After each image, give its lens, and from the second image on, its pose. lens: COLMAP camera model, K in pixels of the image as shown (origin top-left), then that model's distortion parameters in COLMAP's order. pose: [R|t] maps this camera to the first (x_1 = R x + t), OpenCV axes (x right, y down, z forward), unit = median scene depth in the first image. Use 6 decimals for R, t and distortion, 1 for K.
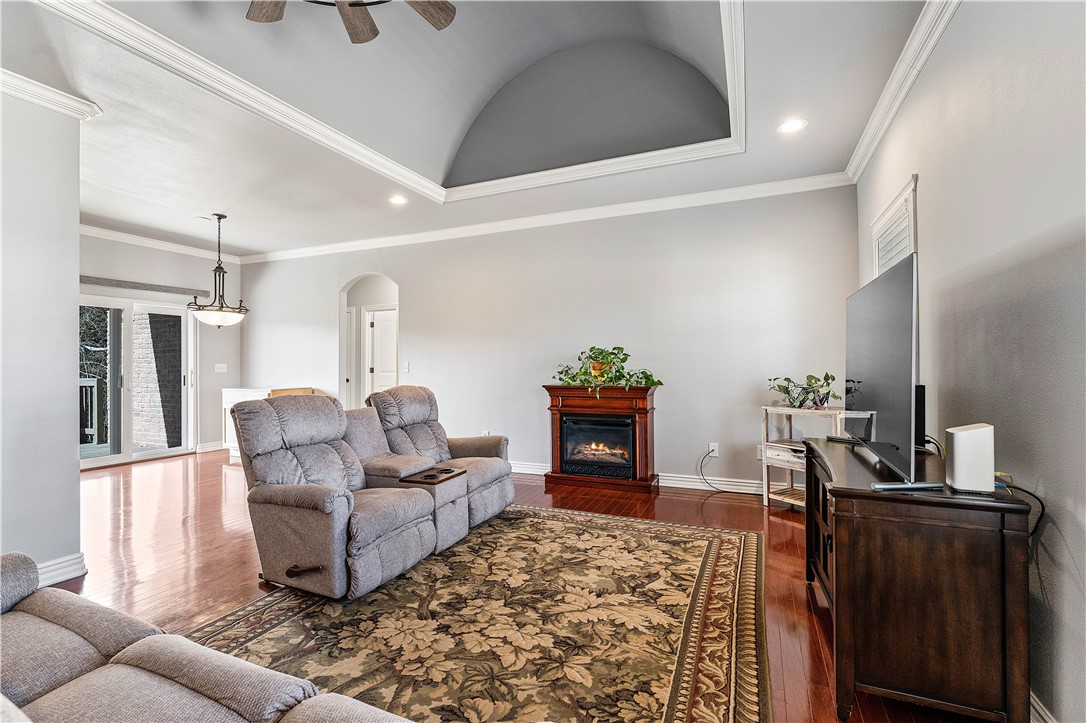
lens RADIAL K [[486.3, 0, 543.0], [0, 486.3, 361.5], [0, 0, 1]] dist [-0.000247, -0.000213]
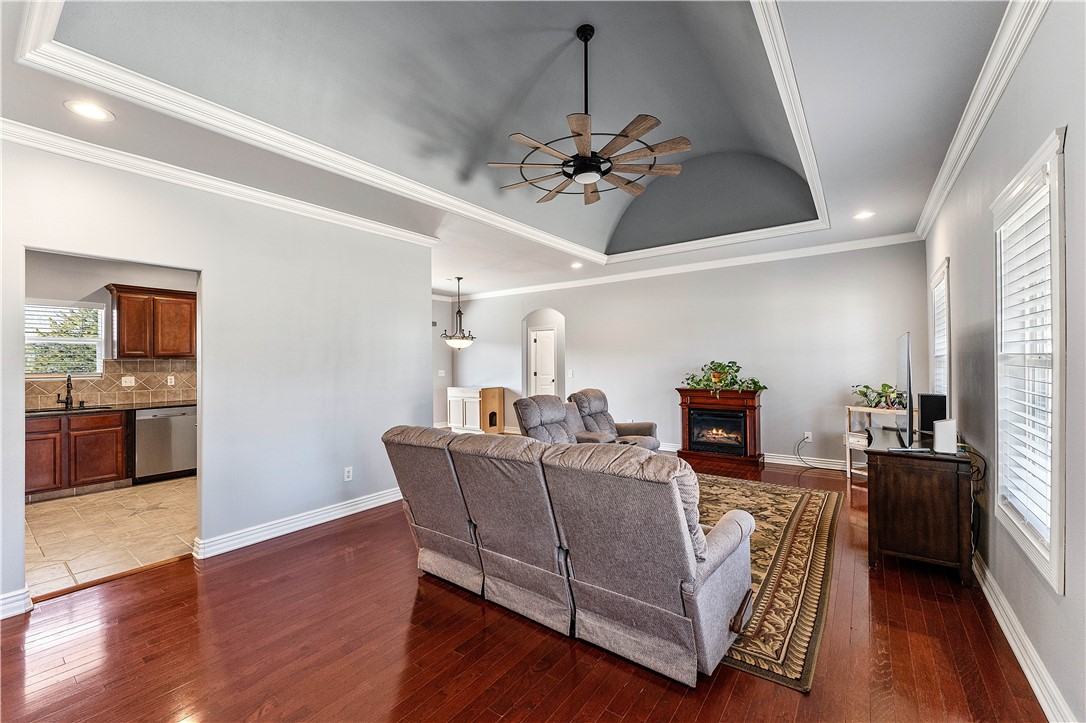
lens RADIAL K [[435.3, 0, 543.0], [0, 435.3, 361.5], [0, 0, 1]] dist [-0.007469, 0.000096]
pose [[0.974481, -0.004914, -0.224417, -0.157126], [0.005902, 0.999976, 0.003729, -0.061736], [0.224393, -0.004958, 0.974486, -0.557293]]
